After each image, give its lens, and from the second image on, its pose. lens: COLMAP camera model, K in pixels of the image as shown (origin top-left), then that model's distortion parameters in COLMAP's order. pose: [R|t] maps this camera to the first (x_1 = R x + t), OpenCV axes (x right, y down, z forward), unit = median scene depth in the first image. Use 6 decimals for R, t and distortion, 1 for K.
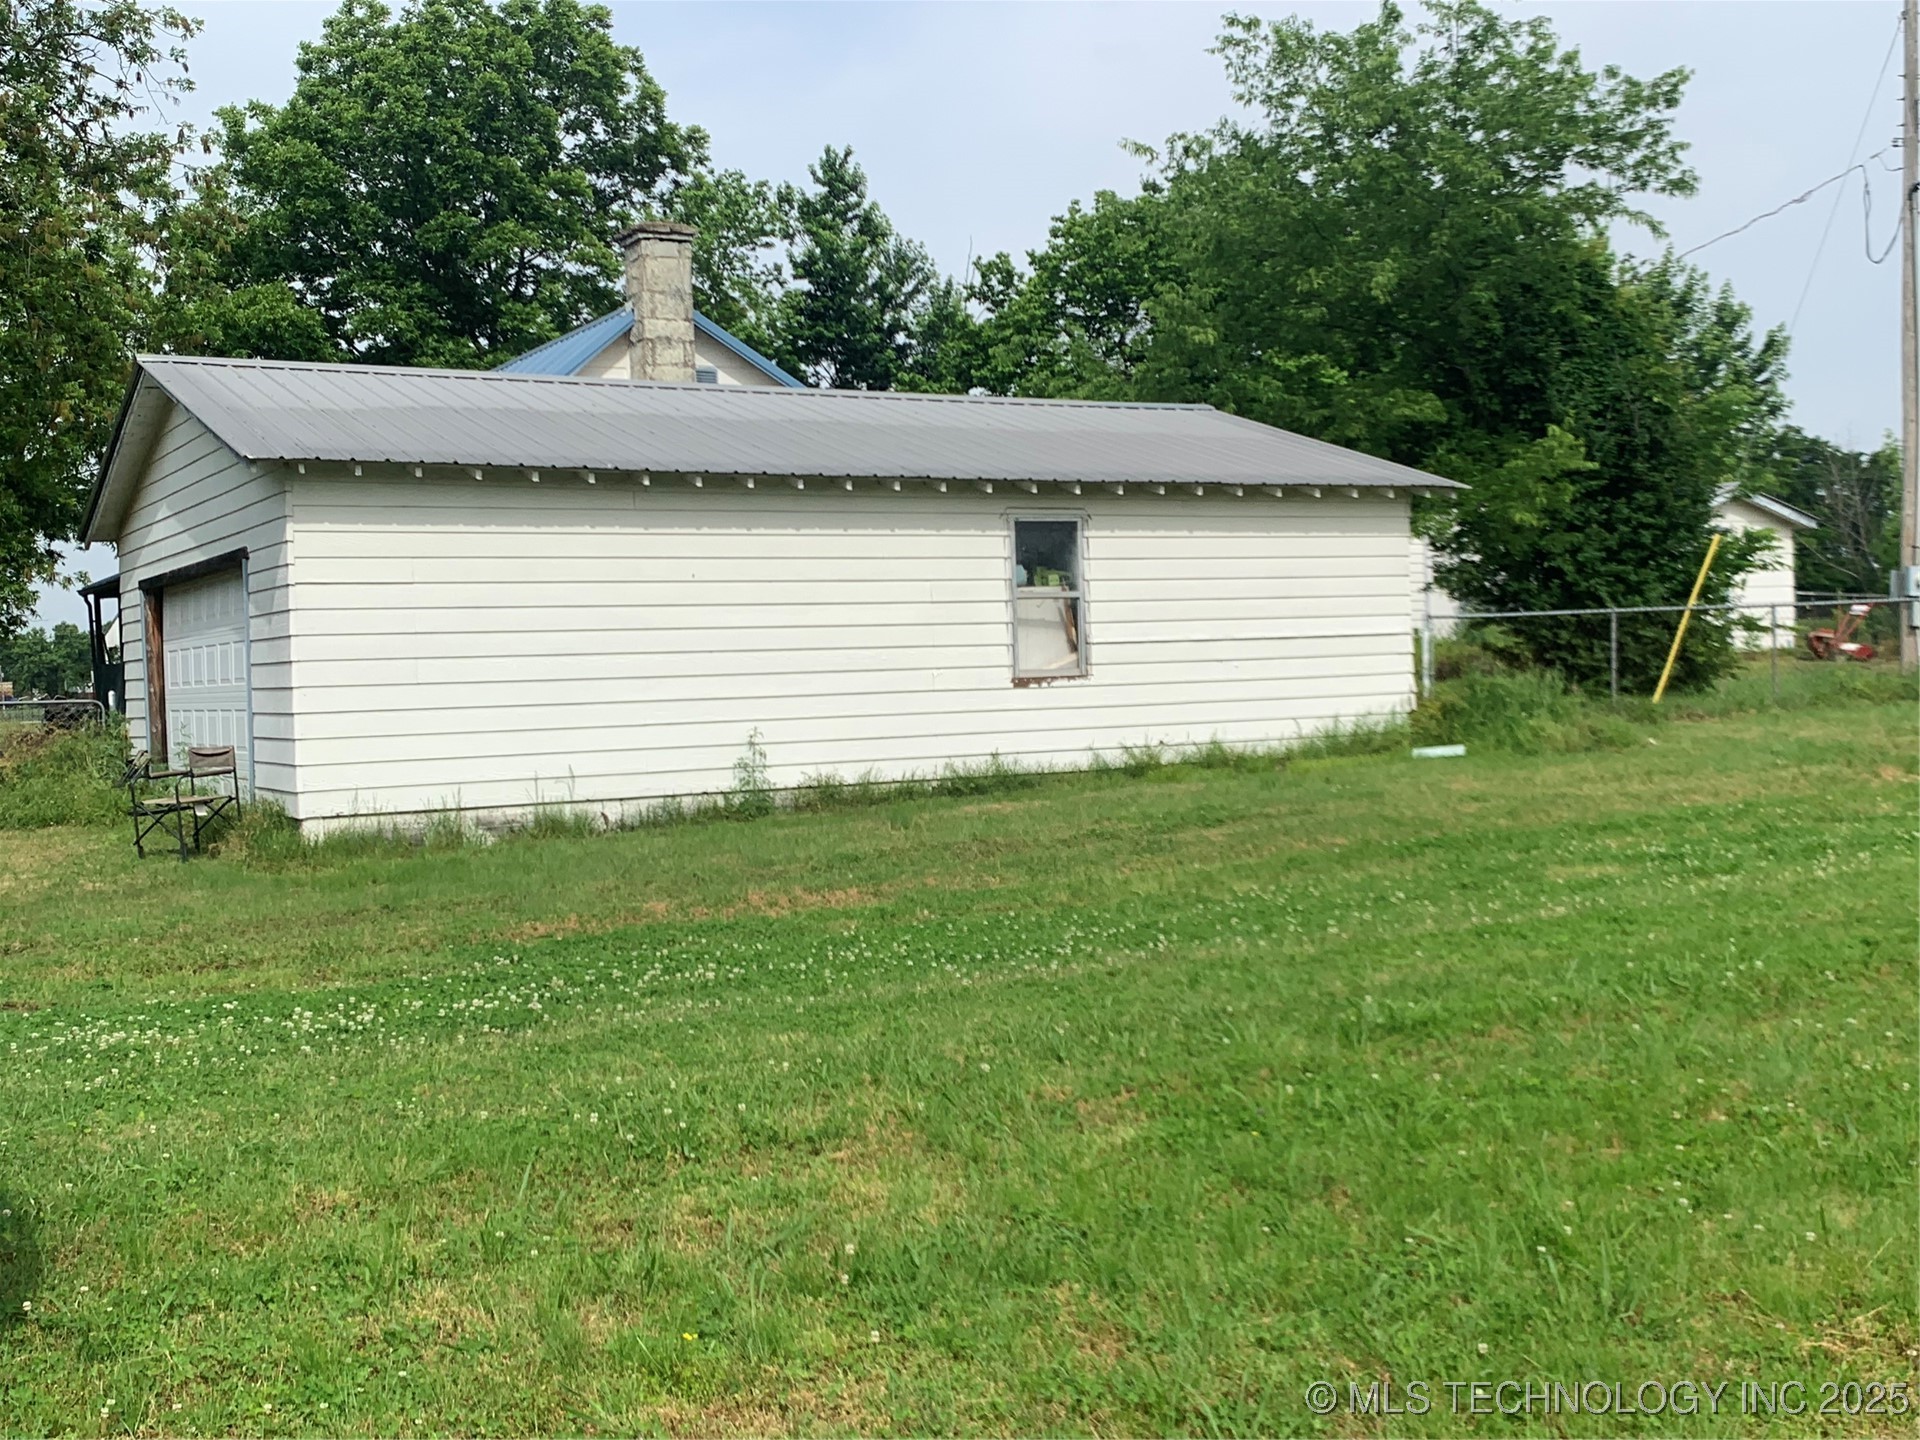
lens RADIAL K [[2166.9, 0, 976.7], [0, 2166.9, 706.8], [0, 0, 1]] dist [0.058965, 0.000000]
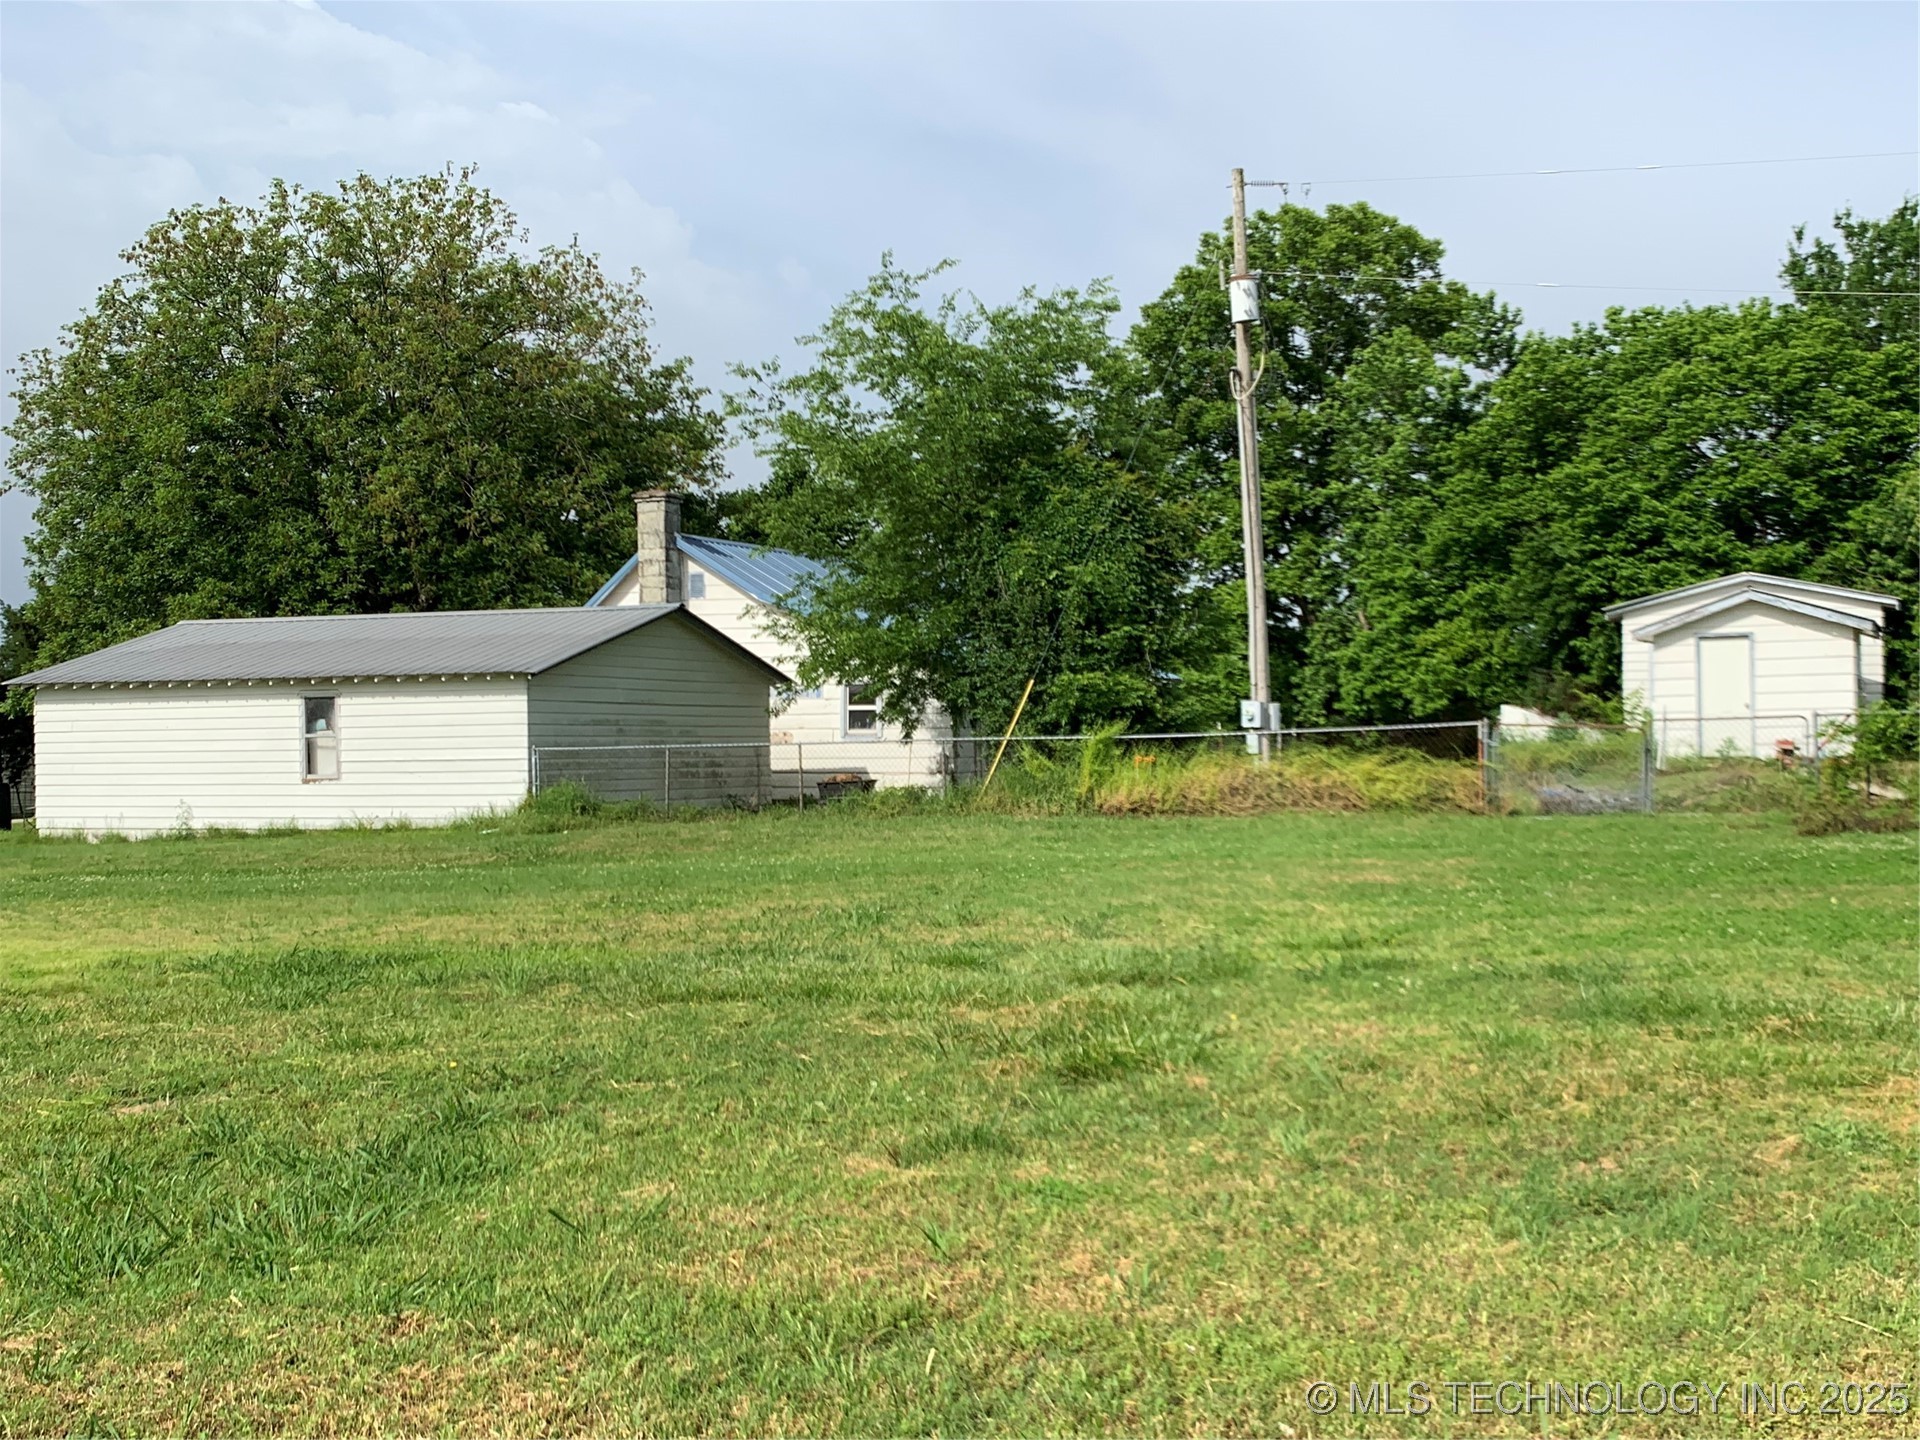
lens RADIAL K [[2083.5, 0, 1020.5], [0, 2083.5, 684.7], [0, 0, 1]] dist [-0.001500, 0.000000]
pose [[0.596919, 0.003188, -0.802295, 1.899034], [-0.018669, 0.999777, -0.009918, -0.091699], [0.802084, 0.020899, 0.596845, 0.404714]]
